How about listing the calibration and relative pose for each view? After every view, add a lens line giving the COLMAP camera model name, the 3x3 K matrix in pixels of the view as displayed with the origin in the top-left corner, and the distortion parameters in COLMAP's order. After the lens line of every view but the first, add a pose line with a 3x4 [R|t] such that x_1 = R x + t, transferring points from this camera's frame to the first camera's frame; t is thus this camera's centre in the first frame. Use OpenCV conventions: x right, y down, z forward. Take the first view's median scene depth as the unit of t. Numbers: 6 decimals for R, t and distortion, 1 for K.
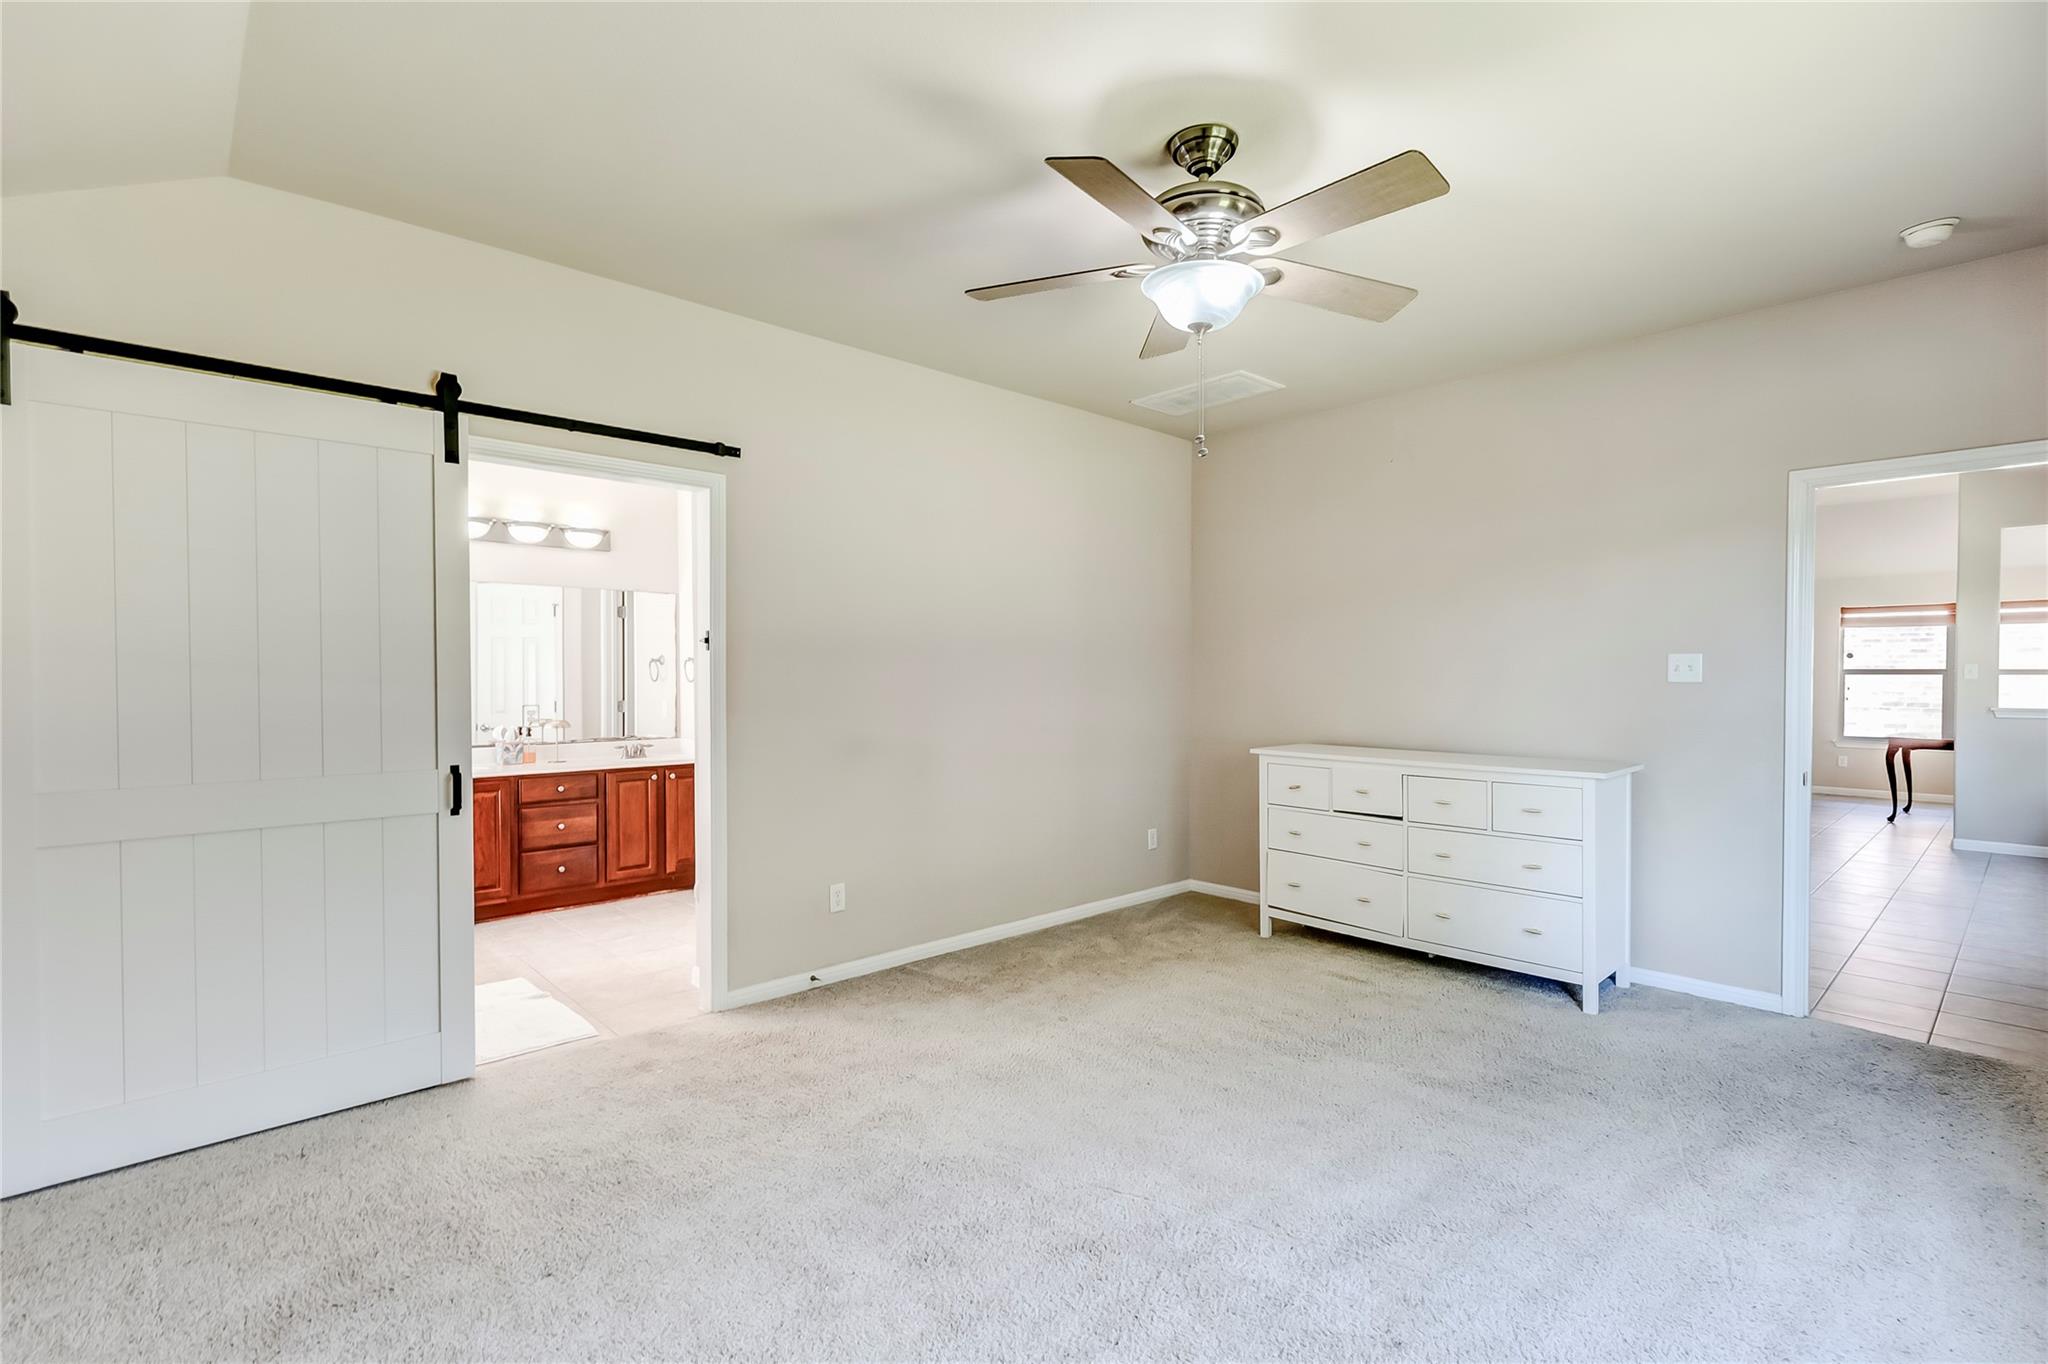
lens RADIAL K [[946.9, 0, 1029.2], [0, 946.9, 686.1], [0, 0, 1]] dist [0.001177, 0.000038]
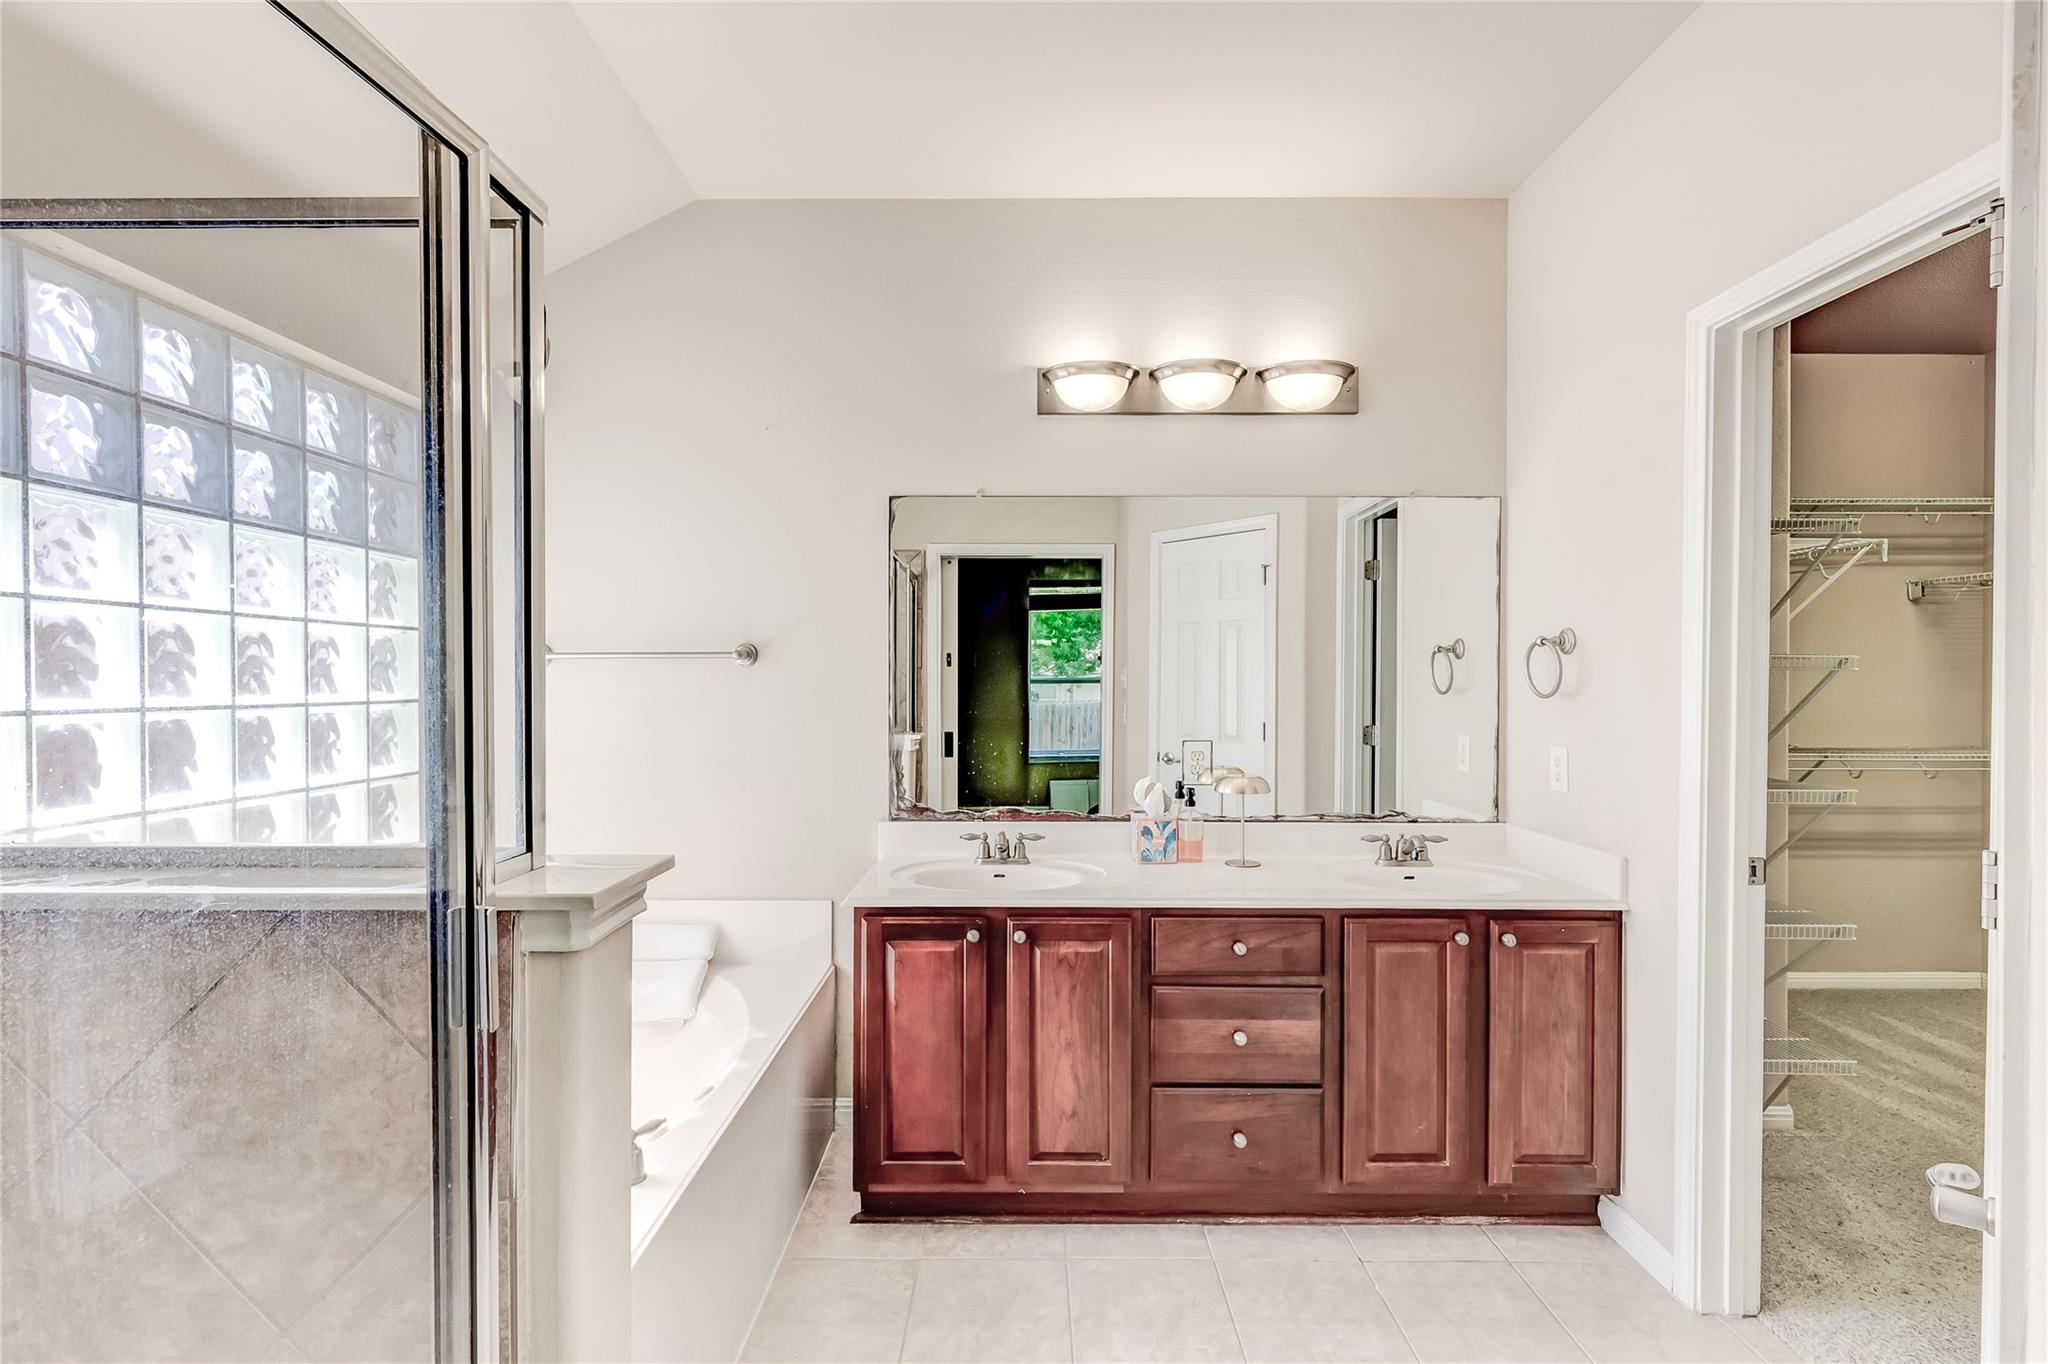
lens RADIAL K [[932.5, 0, 1016.8], [0, 932.5, 691.5], [0, 0, 1]] dist [0.000476, -0.000616]
pose [[0.728729, 0.011998, -0.684697, -0.270406], [-0.012910, 0.999910, 0.003781, -0.006095], [0.684680, 0.006084, 0.728818, 0.598259]]
